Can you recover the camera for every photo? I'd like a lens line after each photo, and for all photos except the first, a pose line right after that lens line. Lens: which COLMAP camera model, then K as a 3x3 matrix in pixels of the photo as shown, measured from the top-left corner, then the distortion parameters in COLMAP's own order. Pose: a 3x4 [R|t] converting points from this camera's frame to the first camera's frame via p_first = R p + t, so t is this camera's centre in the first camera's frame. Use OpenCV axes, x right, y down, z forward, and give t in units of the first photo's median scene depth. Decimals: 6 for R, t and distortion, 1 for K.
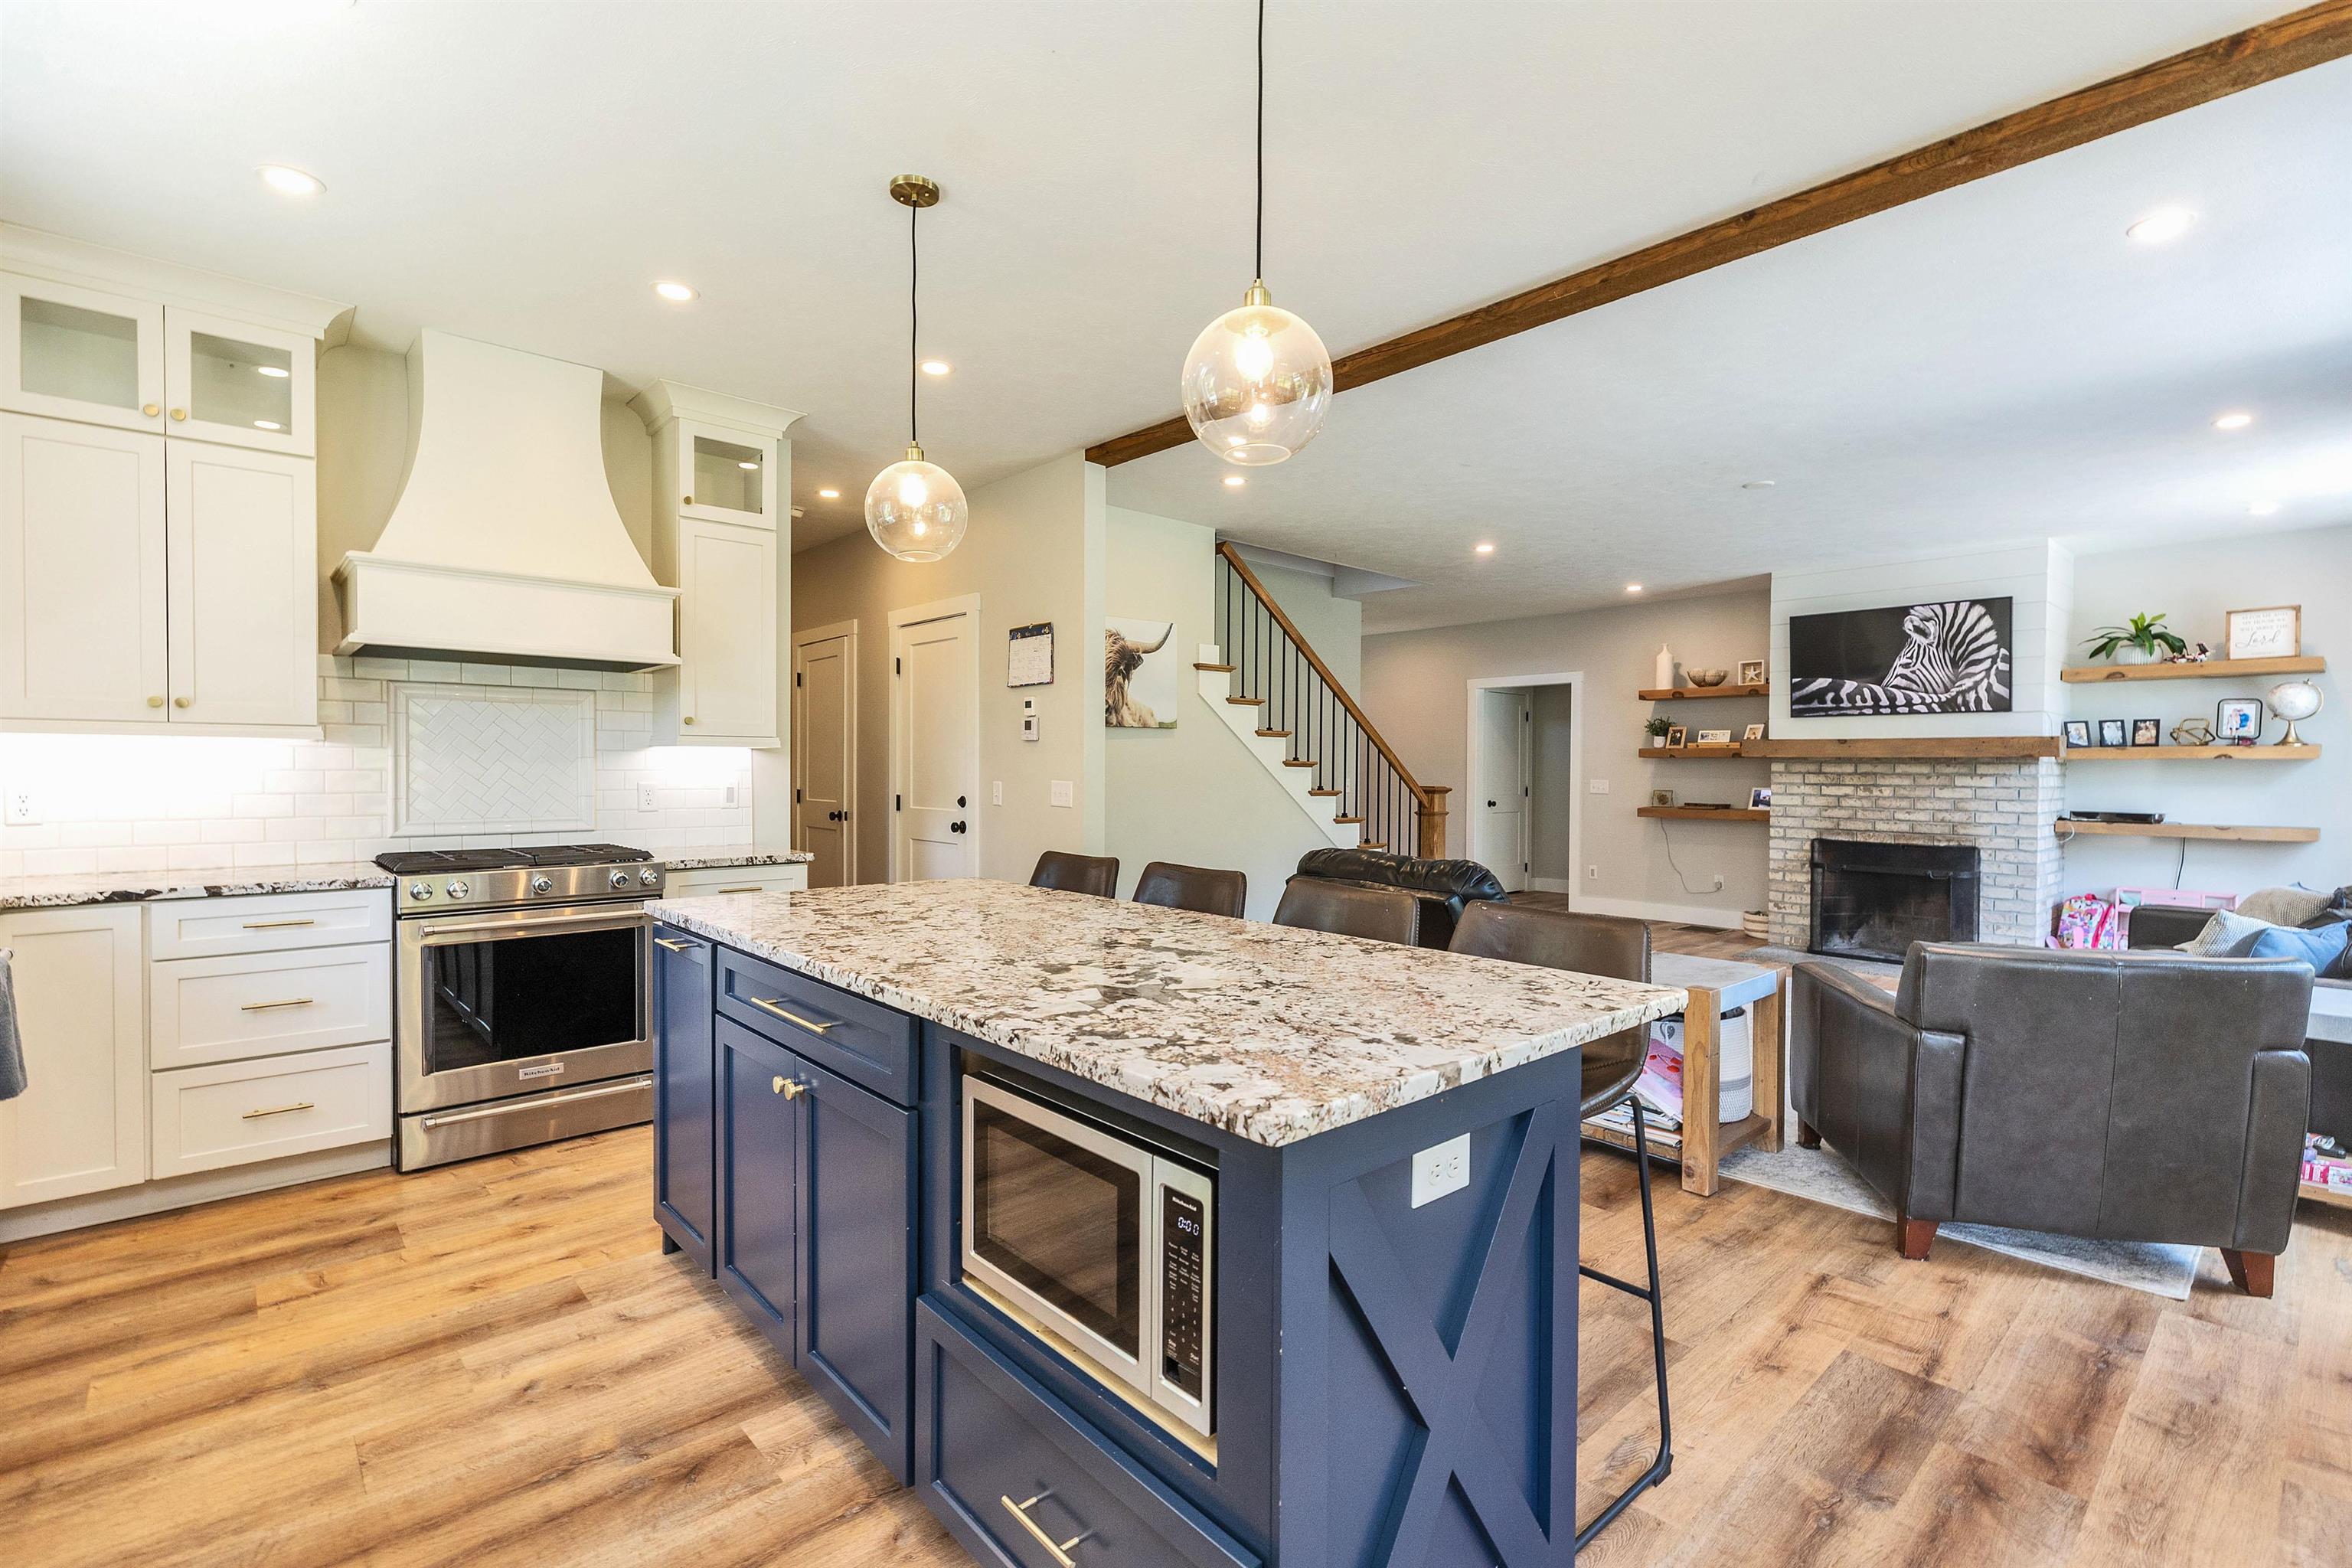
lens RADIAL K [[1065.5, 0, 1176.0], [0, 1065.5, 784.0], [0, 0, 1]] dist [0.000928, 0.000567]
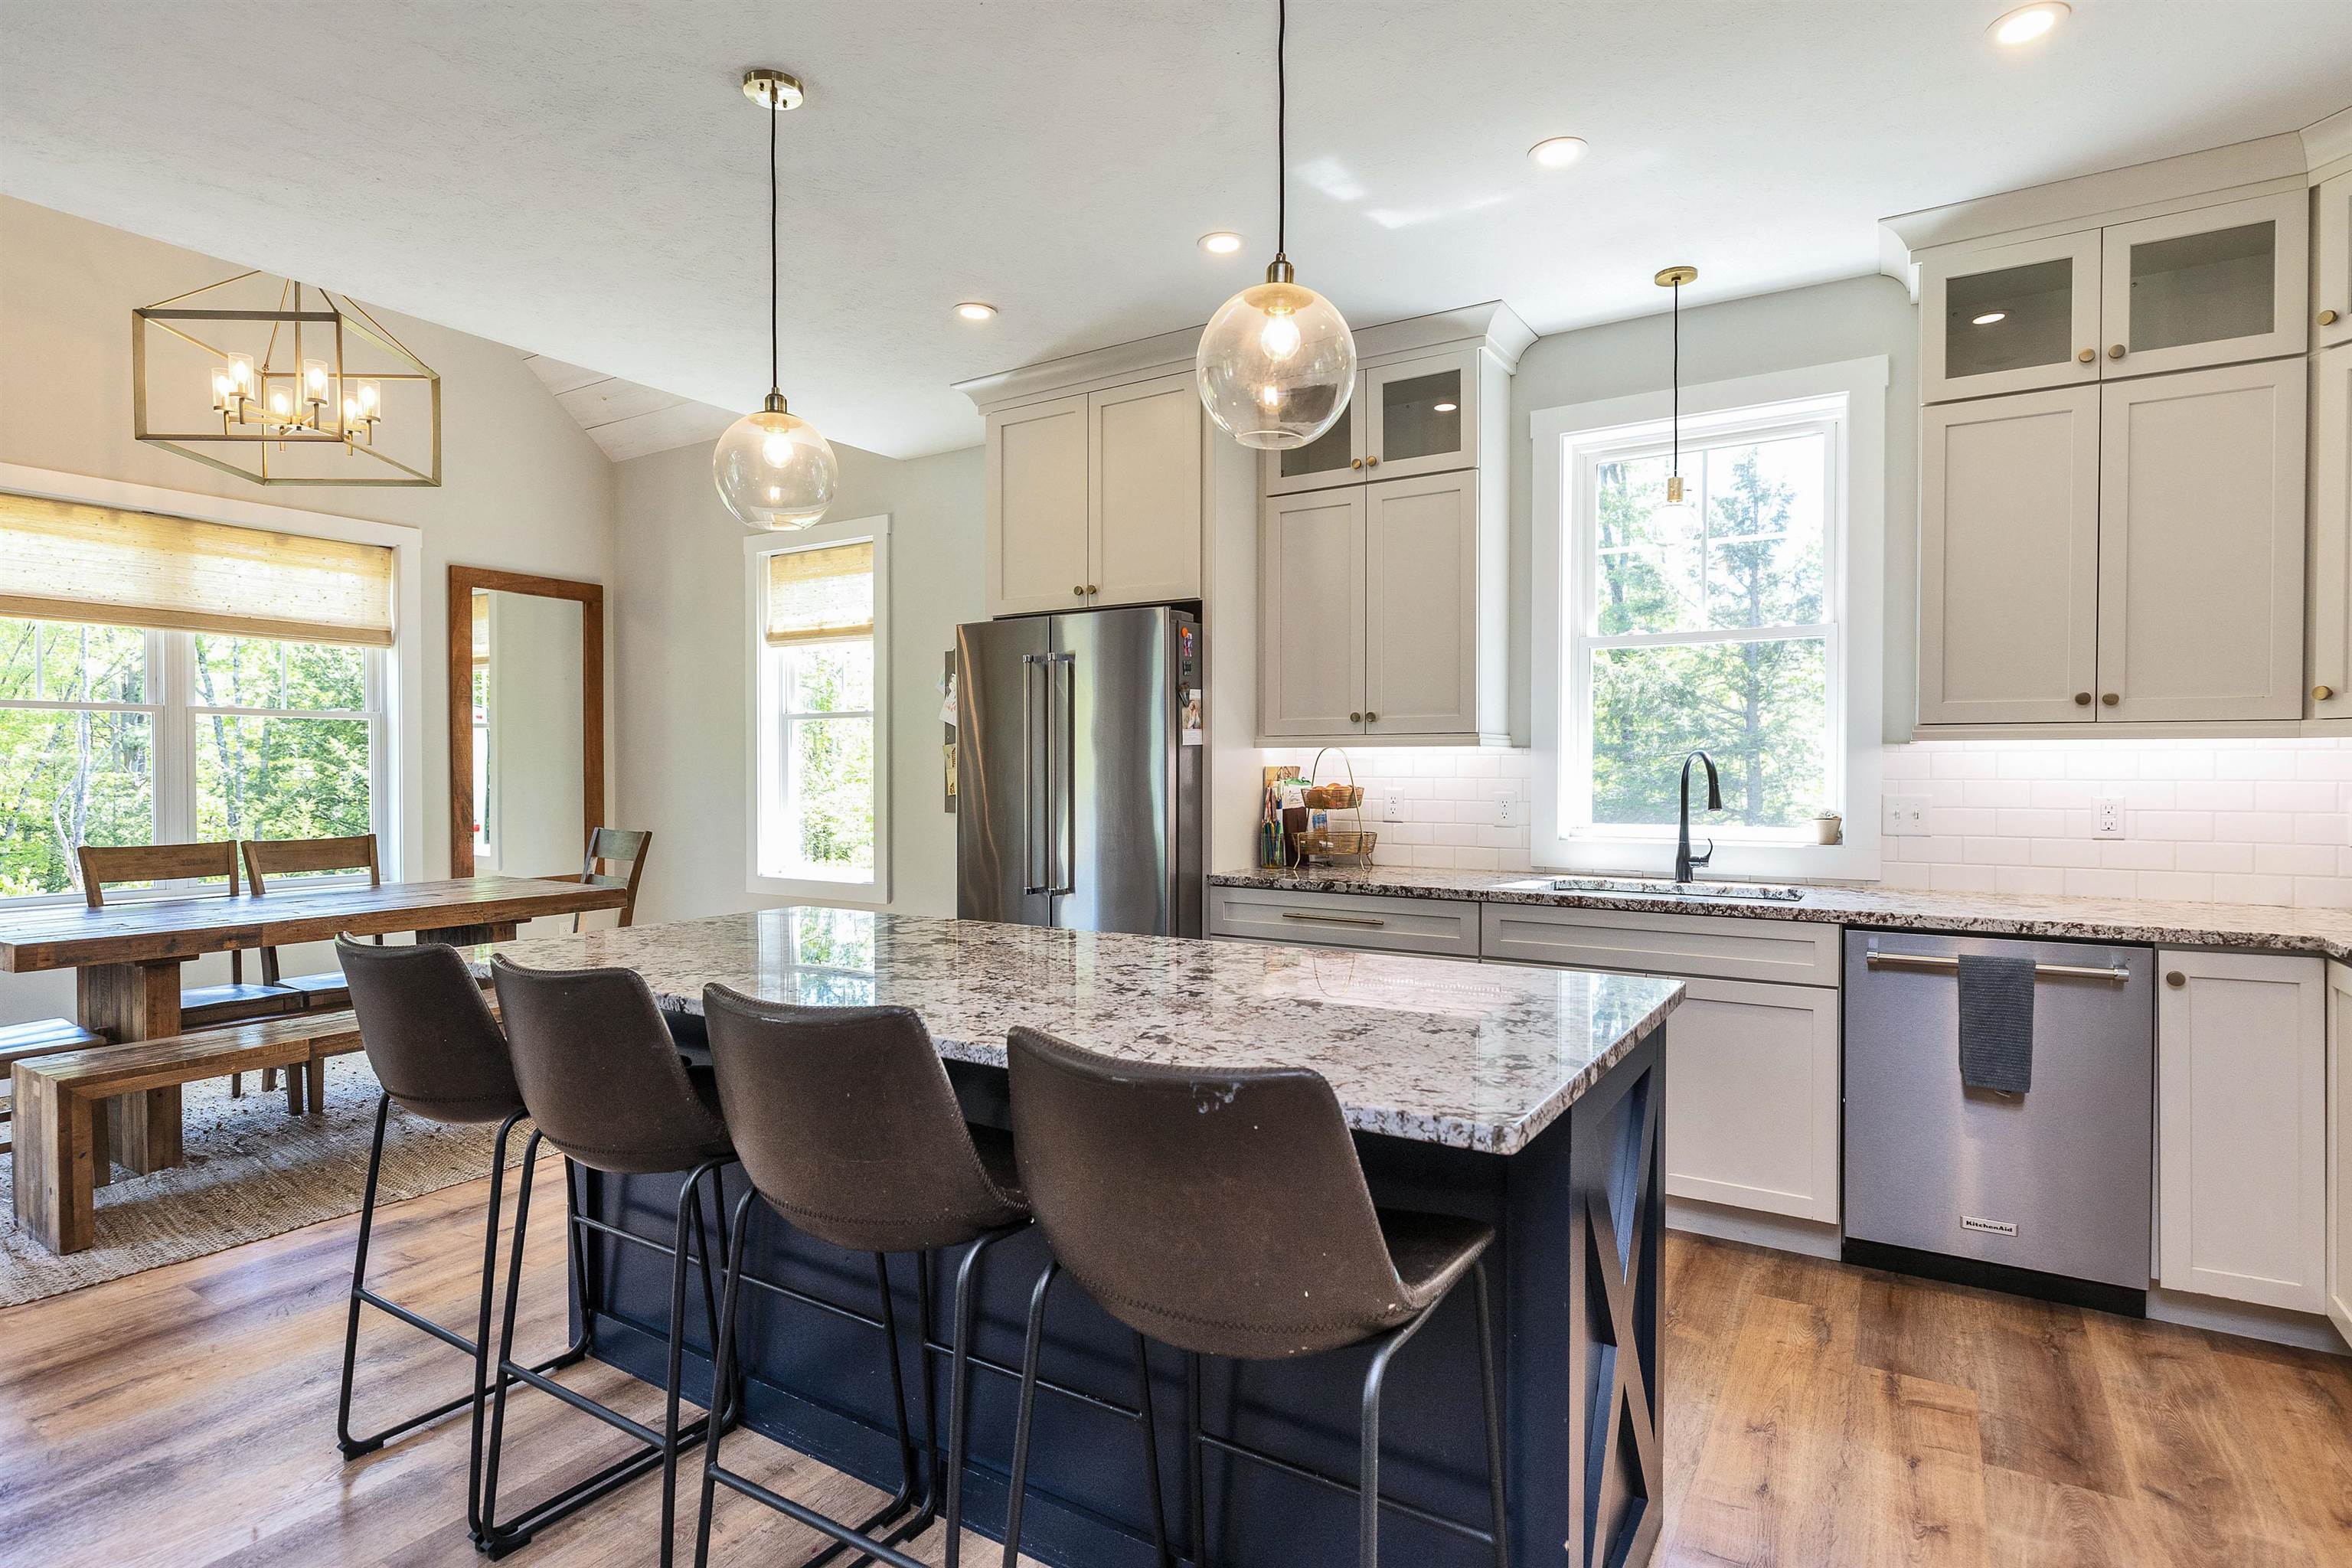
lens RADIAL K [[1192.8, 0, 1174.2], [0, 1192.8, 783.2], [0, 0, 1]] dist [-0.003594, 0.000858]
pose [[-0.960957, -0.000116, -0.276698, 0.005458], [-0.007569, 0.999637, 0.025868, -0.019447], [0.276594, 0.026953, -0.960609, 1.060630]]
